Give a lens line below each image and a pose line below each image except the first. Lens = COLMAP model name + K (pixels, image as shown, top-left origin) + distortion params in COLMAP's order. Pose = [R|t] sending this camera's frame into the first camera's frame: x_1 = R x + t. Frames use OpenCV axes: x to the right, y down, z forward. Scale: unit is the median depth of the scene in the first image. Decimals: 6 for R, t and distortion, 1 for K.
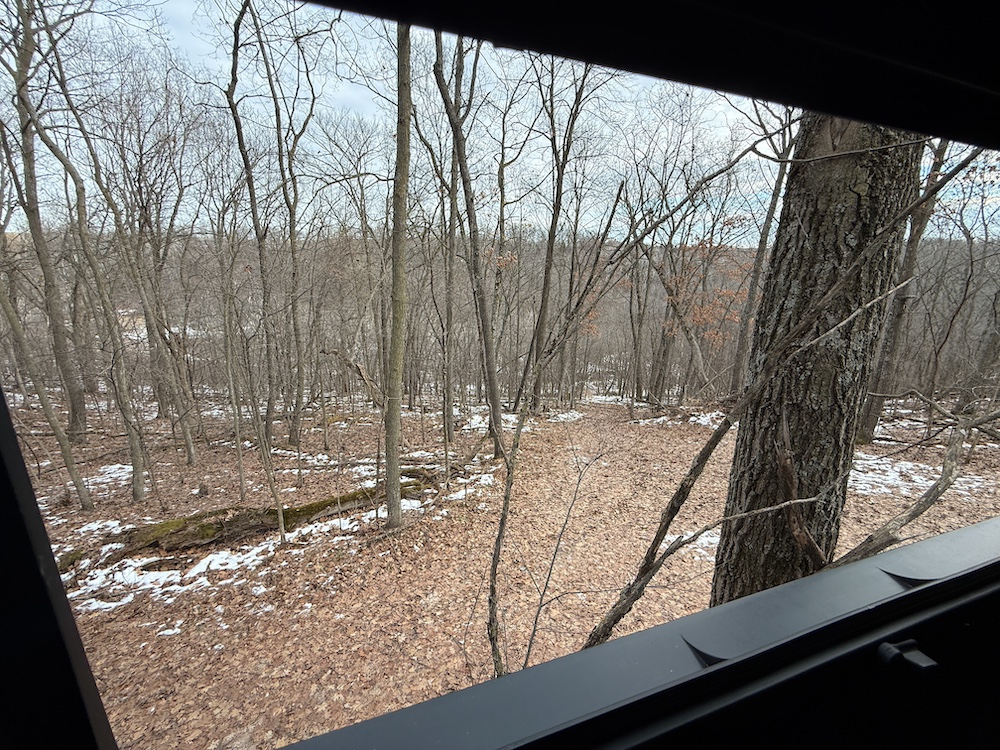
lens RADIAL K [[401.6, 0, 500.7], [0, 401.6, 376.1], [0, 0, 1]] dist [-0.006457, 0.000242]
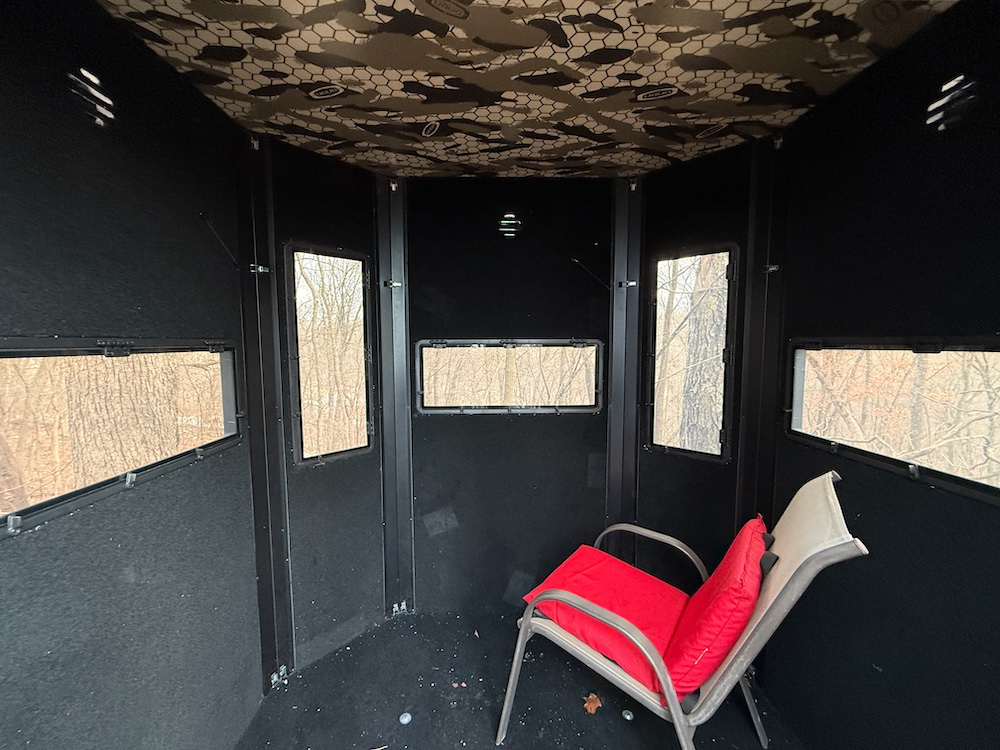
lens RADIAL K [[401.6, 0, 500.3], [0, 401.6, 376.1], [0, 0, 1]] dist [-0.006457, 0.000242]
pose [[0.952989, -0.001435, -0.303001, 0.063978], [-0.052875, 0.983858, -0.170960, 0.028285], [0.298355, 0.178945, 0.937530, -0.126259]]
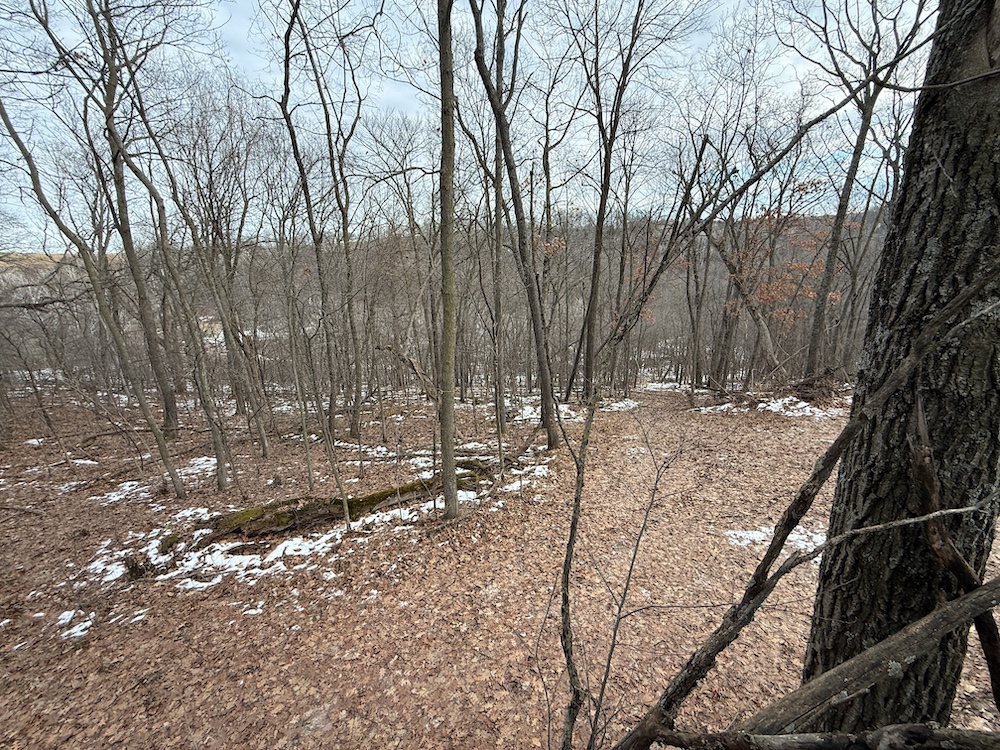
lens RADIAL K [[401.6, 0, 499.0], [0, 401.6, 375.8], [0, 0, 1]] dist [-0.006457, 0.000242]
pose [[0.991581, -0.029168, -0.126159, -0.005908], [0.032064, 0.999265, 0.020989, -0.000618], [0.125454, -0.024858, 0.991788, 0.011242]]
